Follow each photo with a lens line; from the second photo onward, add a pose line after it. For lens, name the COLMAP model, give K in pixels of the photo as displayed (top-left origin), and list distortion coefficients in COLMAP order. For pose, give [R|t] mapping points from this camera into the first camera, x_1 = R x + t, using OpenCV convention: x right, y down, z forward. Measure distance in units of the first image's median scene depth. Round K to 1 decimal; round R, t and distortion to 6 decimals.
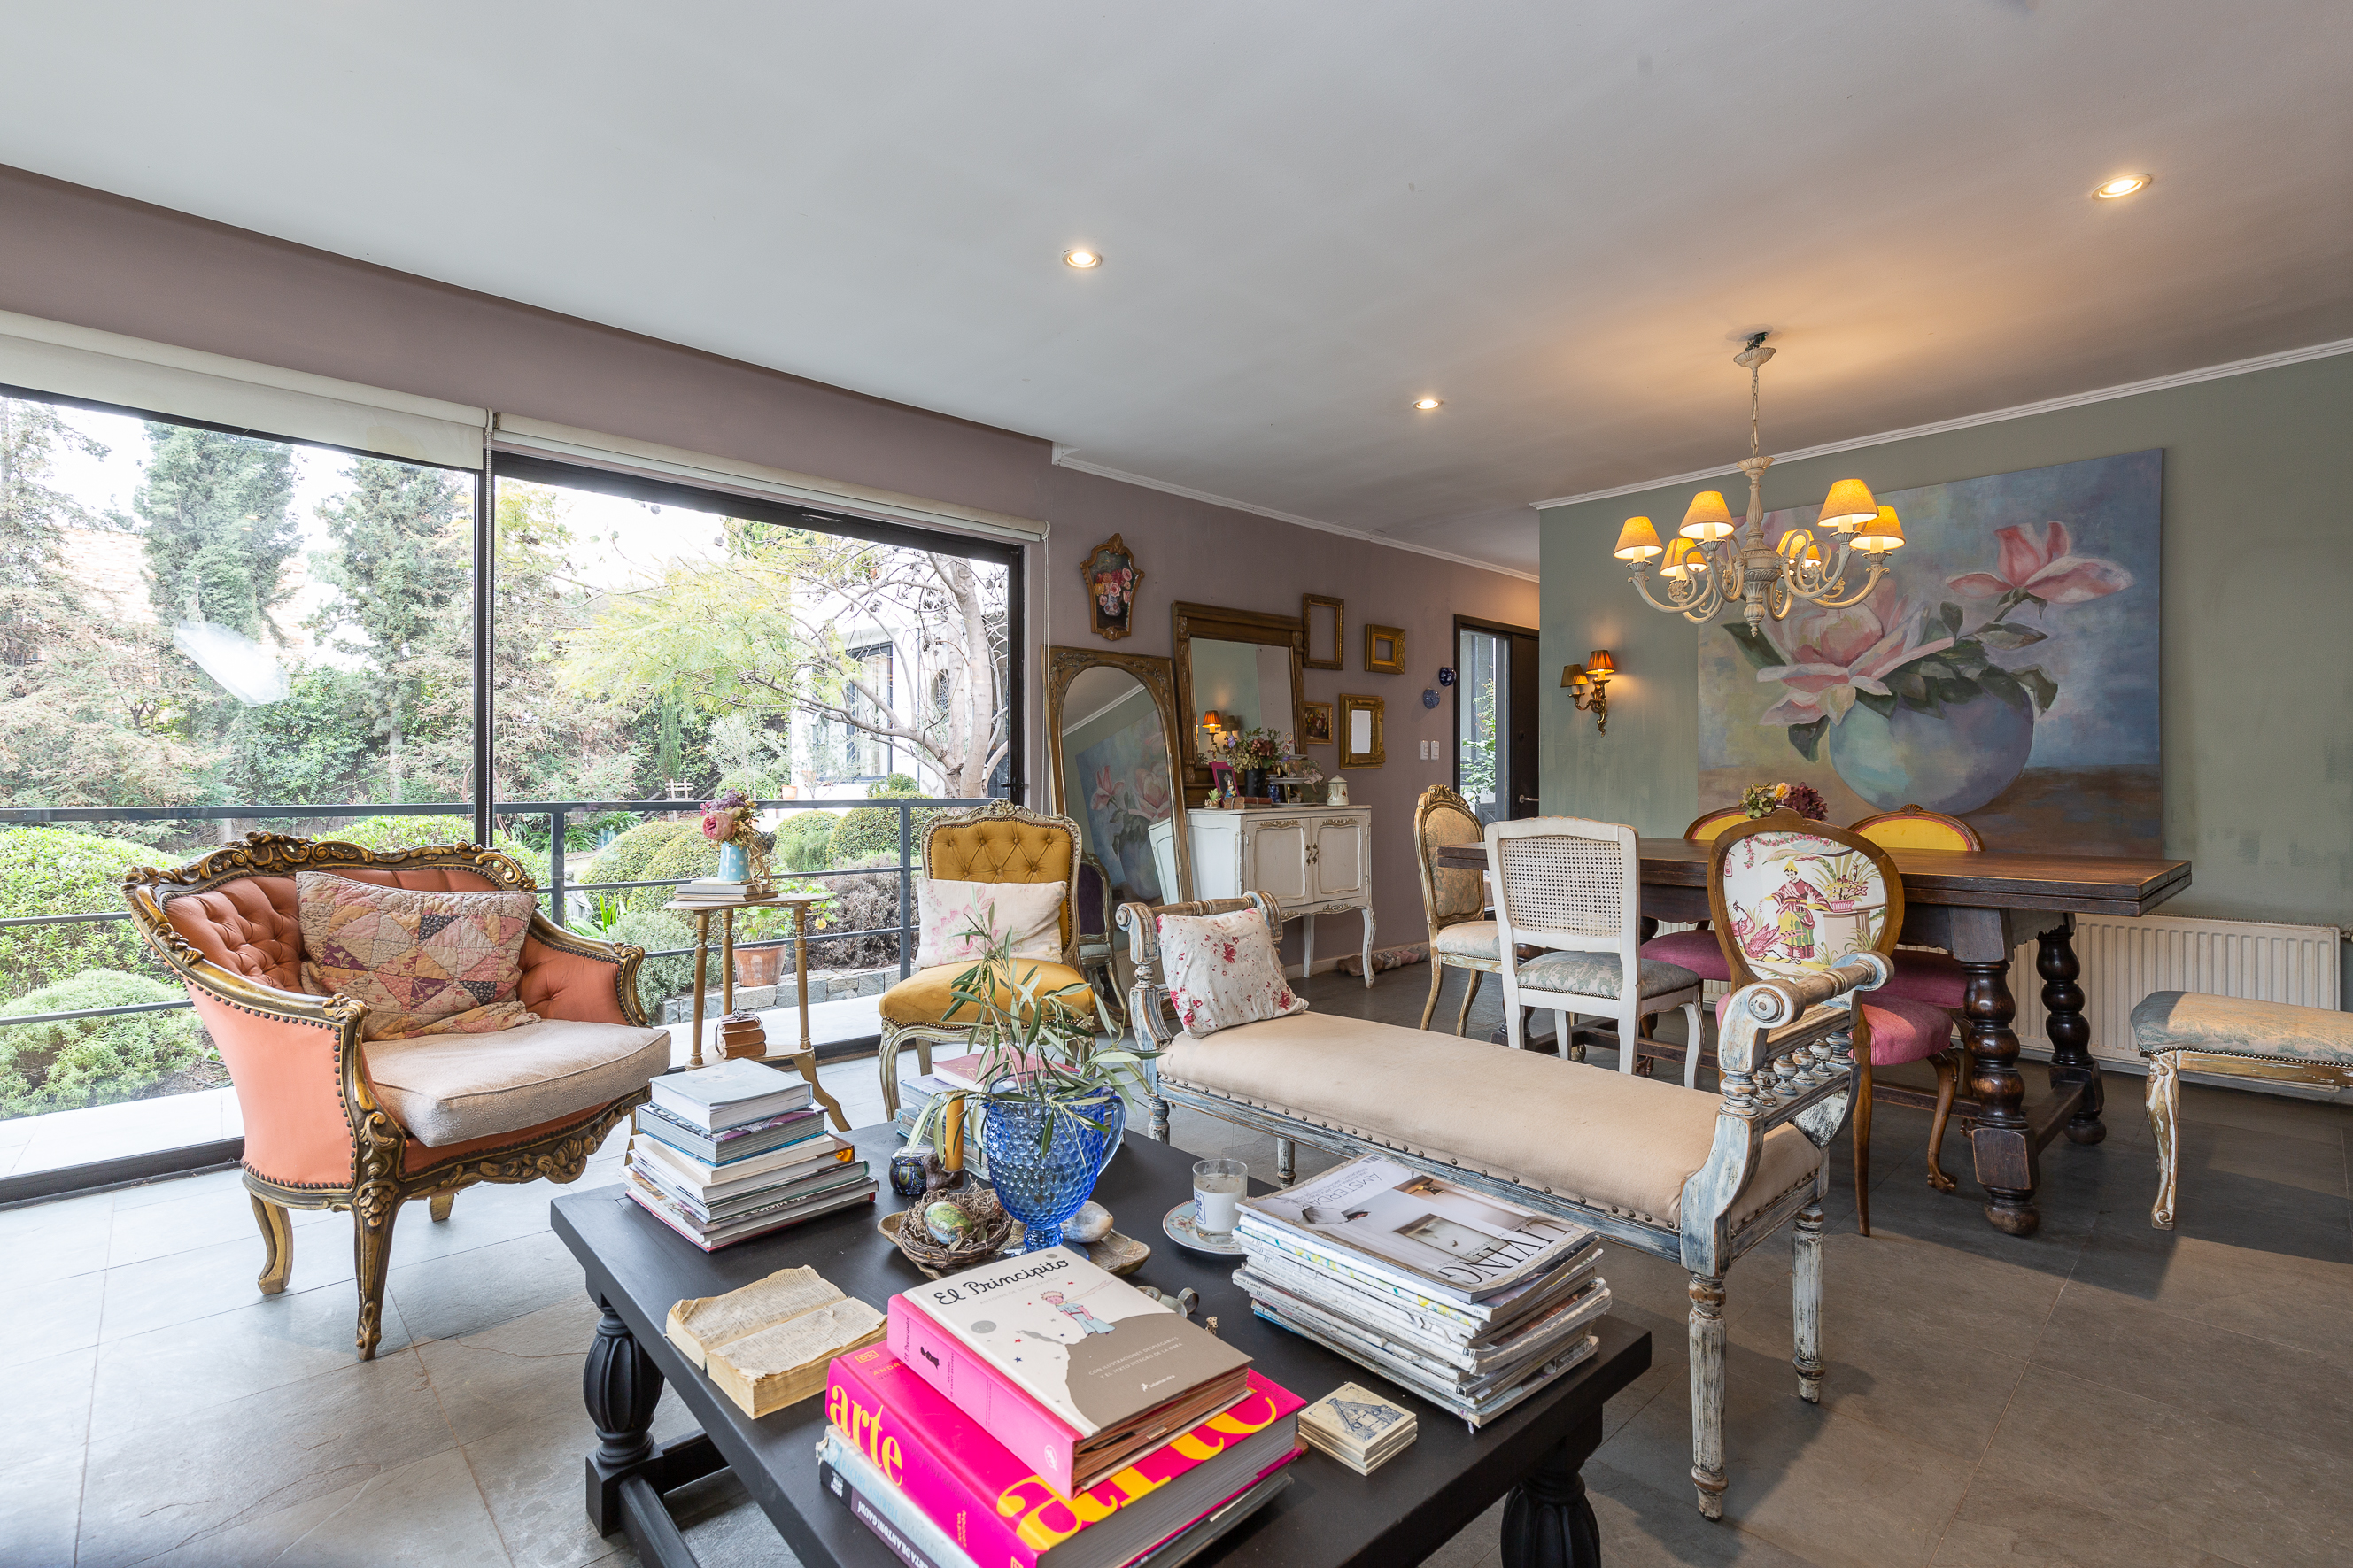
lens RADIAL K [[1075.4, 0, 1210.2], [0, 1075.4, 788.8], [0, 0, 1]] dist [0.007638, -0.002008]
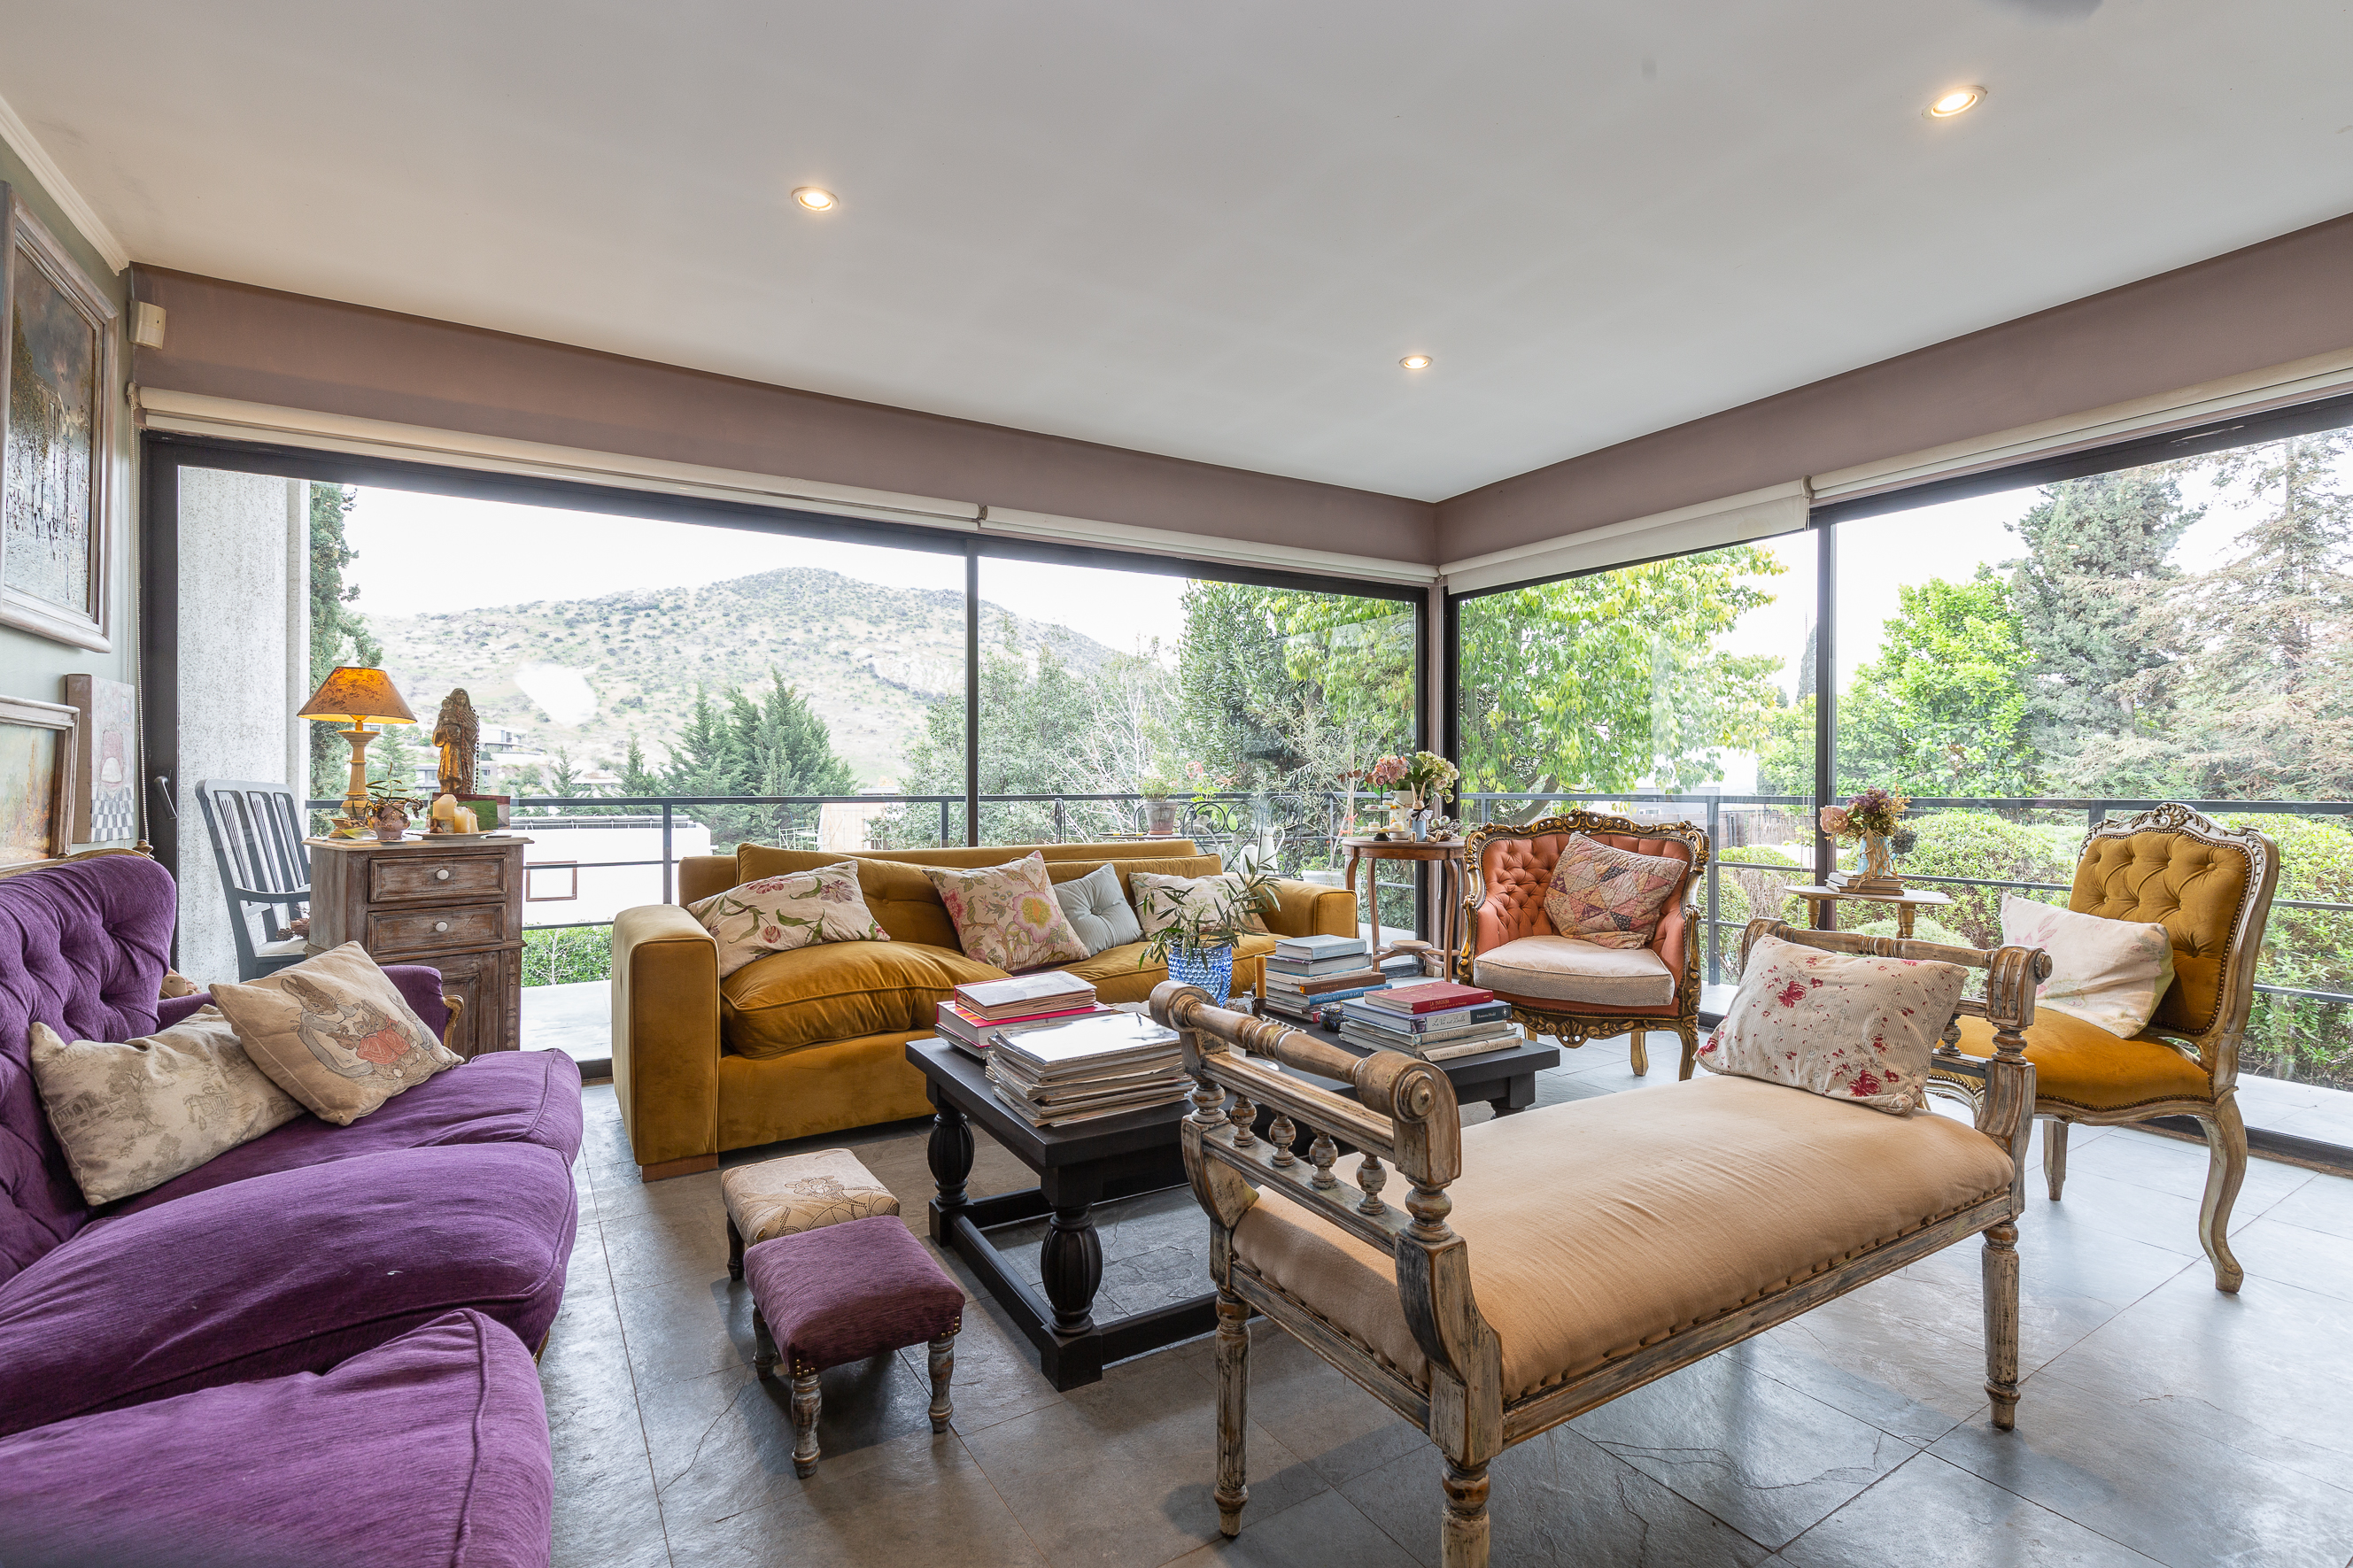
lens RADIAL K [[1075.4, 0, 1181.2], [0, 1075.4, 782.8], [0, 0, 1]] dist [0.007638, -0.002008]
pose [[-0.212360, 0.002003, -0.977189, 0.159965], [-0.003641, 0.999989, 0.002841, -0.000736], [0.977185, 0.004161, -0.212350, 0.130211]]
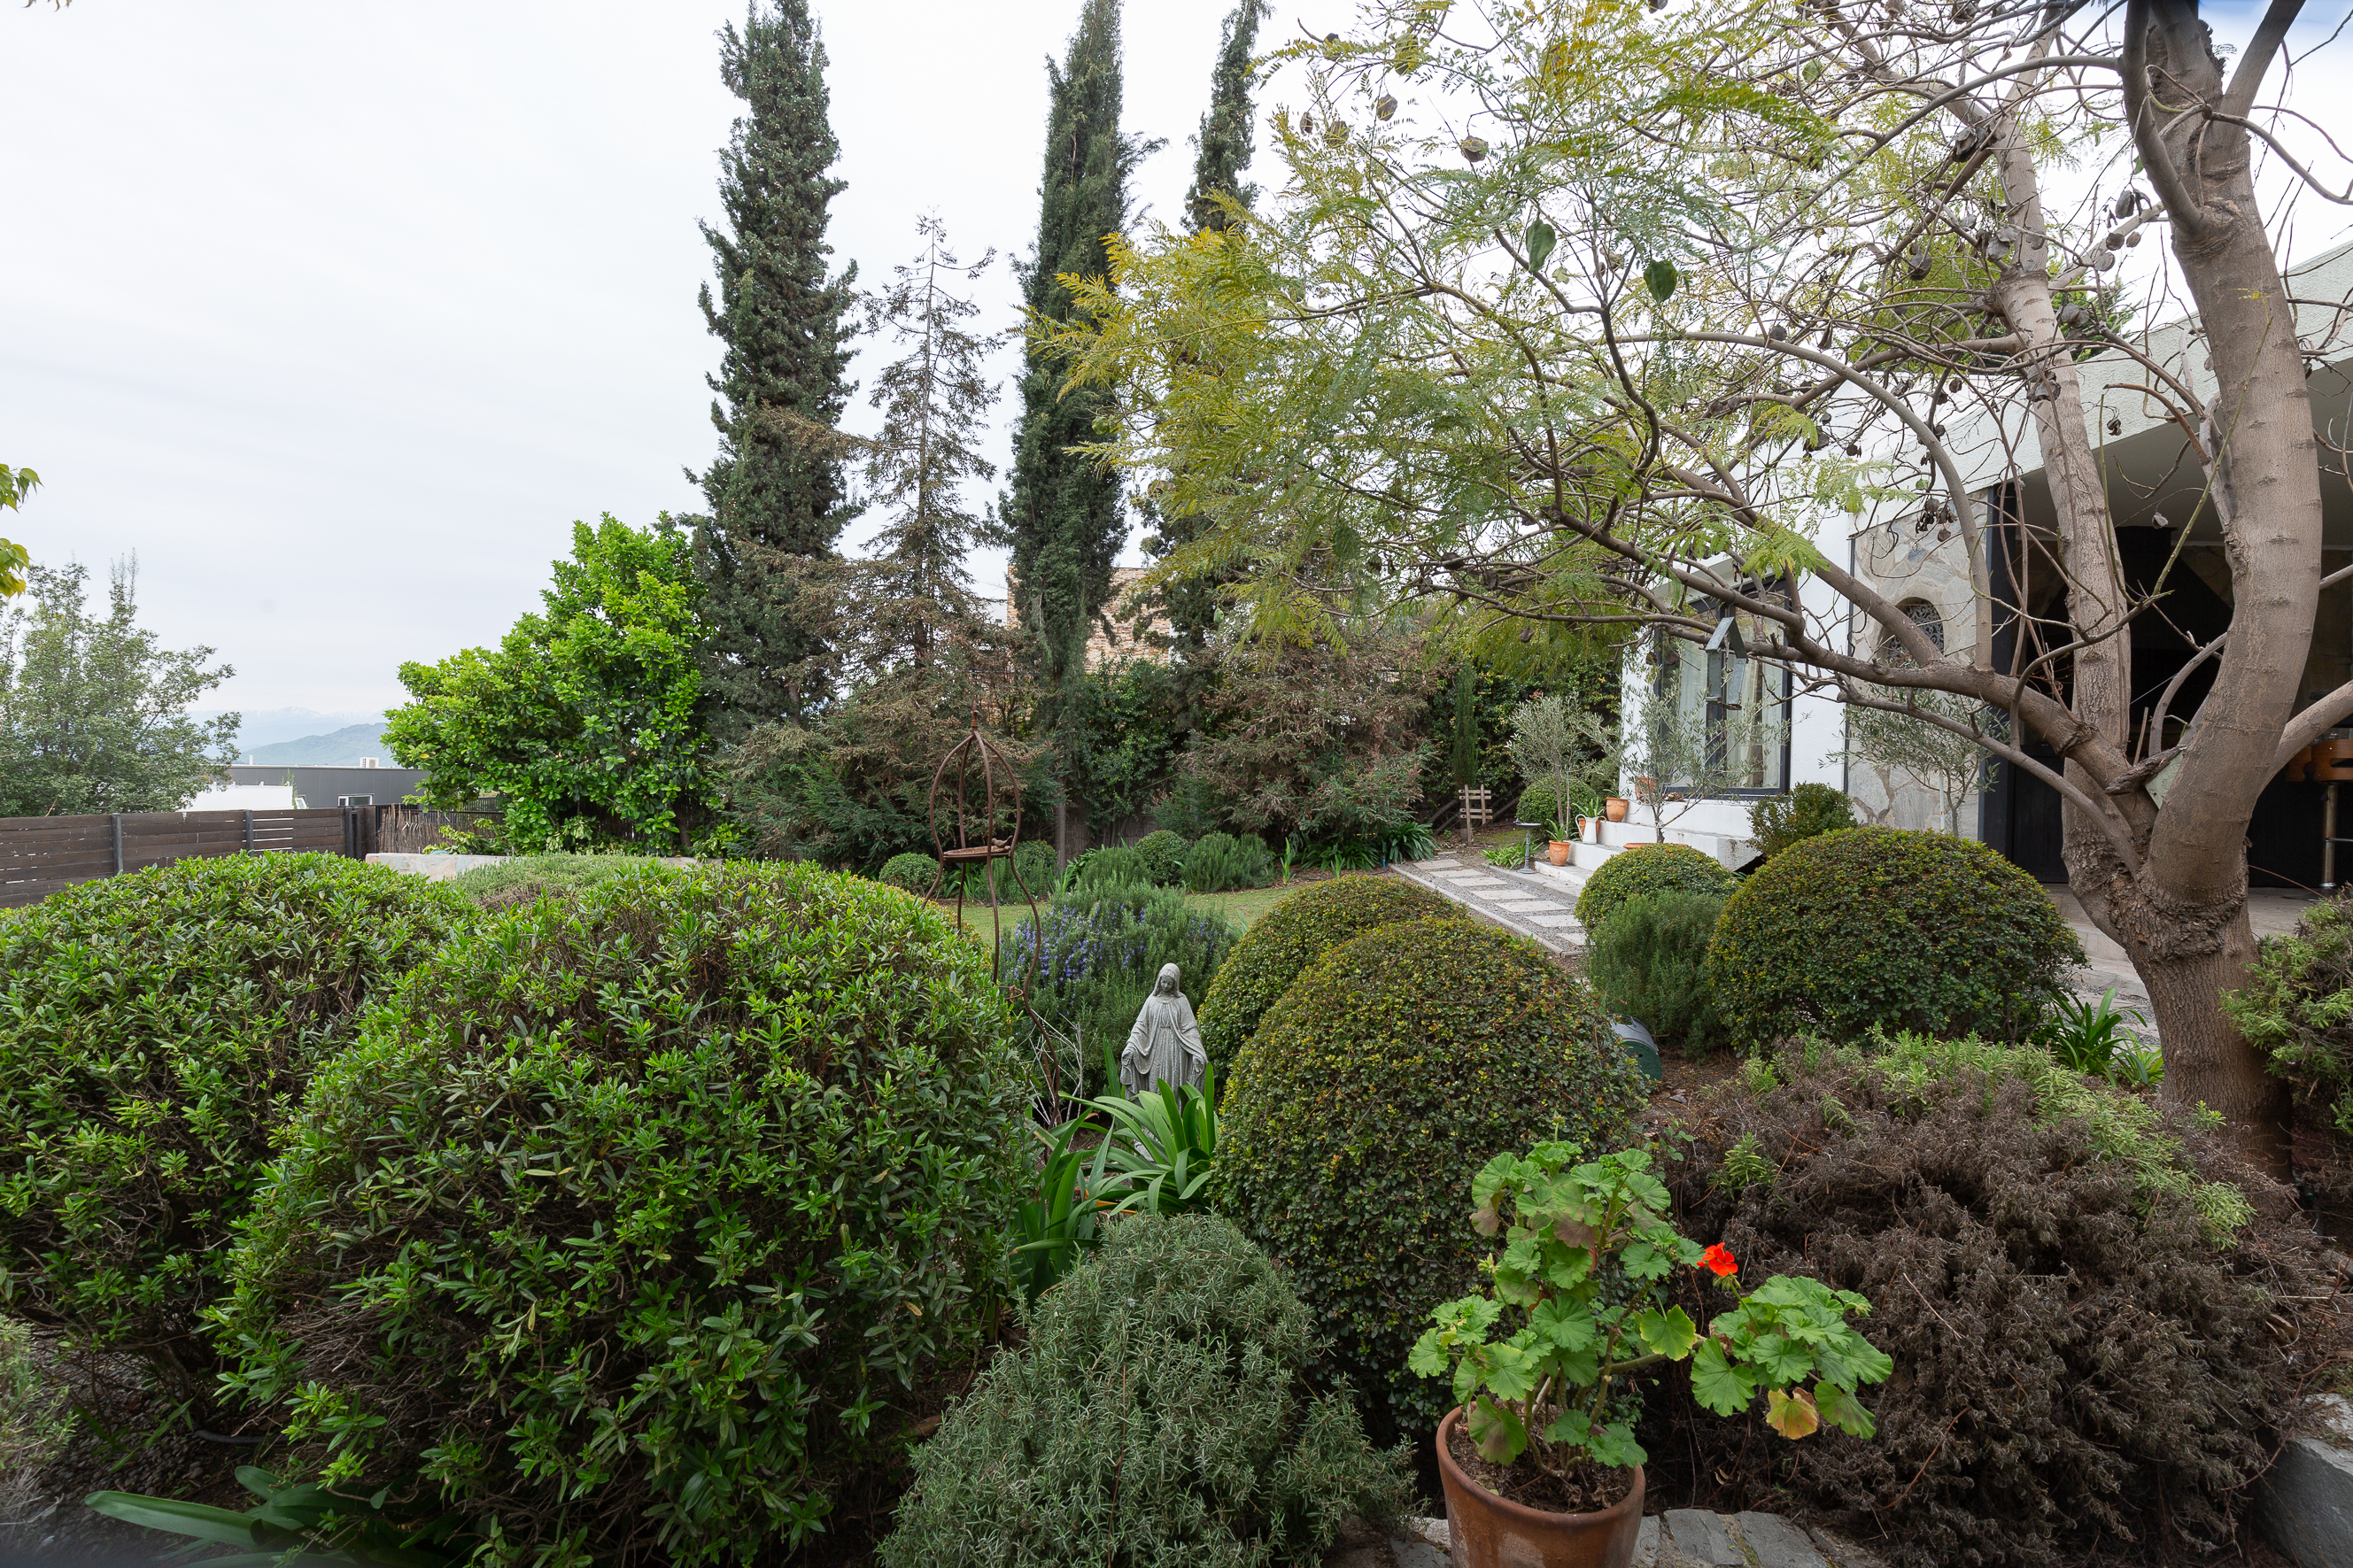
lens RADIAL K [[1075.4, 0, 1189.7], [0, 1075.4, 780.3], [0, 0, 1]] dist [0.007638, -0.002008]
pose [[0.729503, 0.017935, -0.683742, -0.130559], [-0.029995, 0.999533, -0.005784, -0.002506], [0.683320, 0.024728, 0.729700, 0.340196]]
